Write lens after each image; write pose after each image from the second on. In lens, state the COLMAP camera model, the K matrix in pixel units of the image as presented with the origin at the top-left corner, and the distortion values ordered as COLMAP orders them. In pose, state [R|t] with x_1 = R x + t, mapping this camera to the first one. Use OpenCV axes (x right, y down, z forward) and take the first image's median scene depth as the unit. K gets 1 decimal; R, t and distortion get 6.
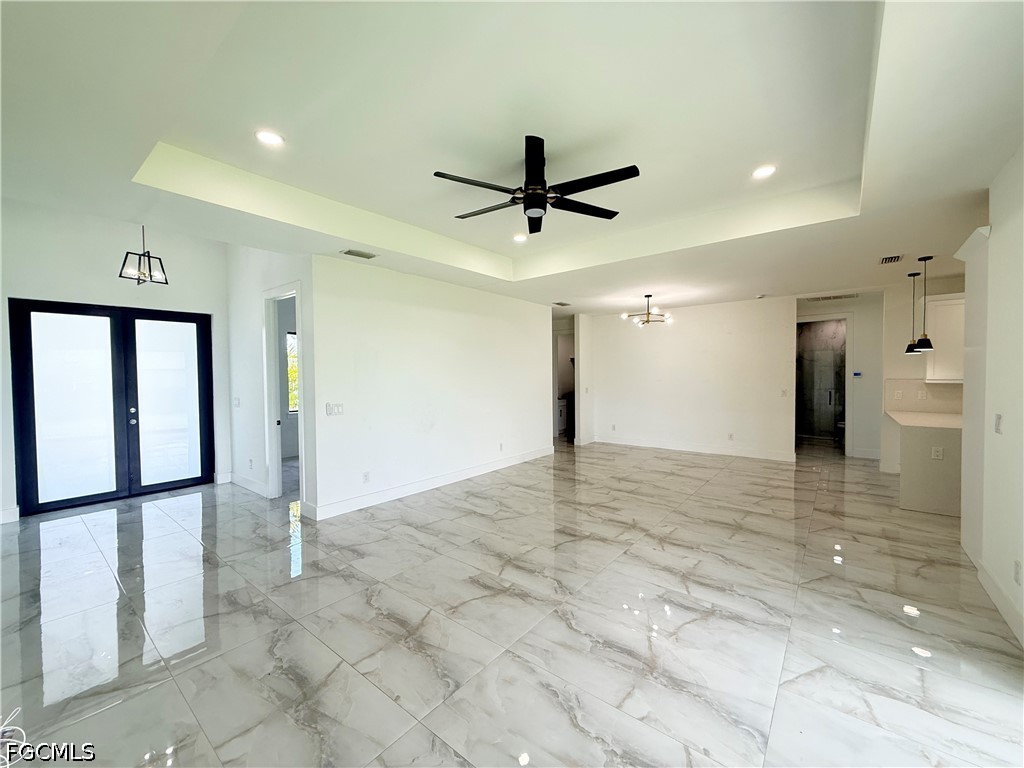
lens RADIAL K [[410.2, 0, 501.9], [0, 410.2, 395.6], [0, 0, 1]] dist [-0.002773, 0.001782]
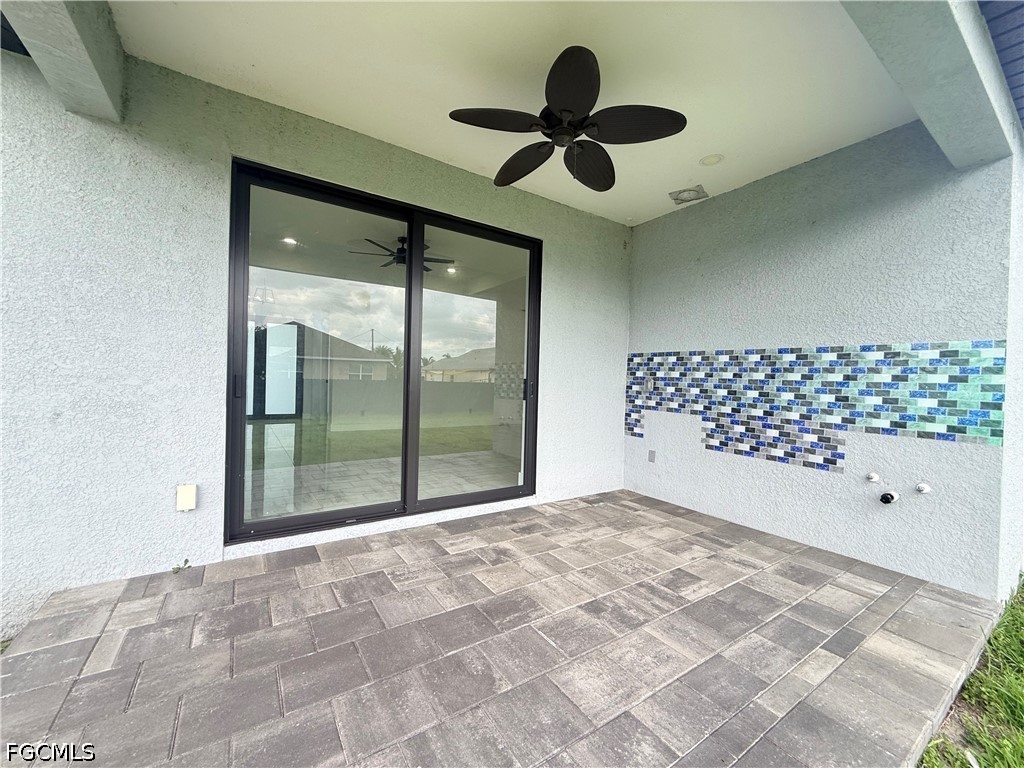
lens RADIAL K [[410.2, 0, 508.6], [0, 410.2, 384.8], [0, 0, 1]] dist [-0.002773, 0.001782]
pose [[0.956287, 0.033413, -0.290514, 0.637174], [-0.044664, 0.998484, -0.032182, 0.097126], [0.288998, 0.043751, 0.956329, -0.399156]]
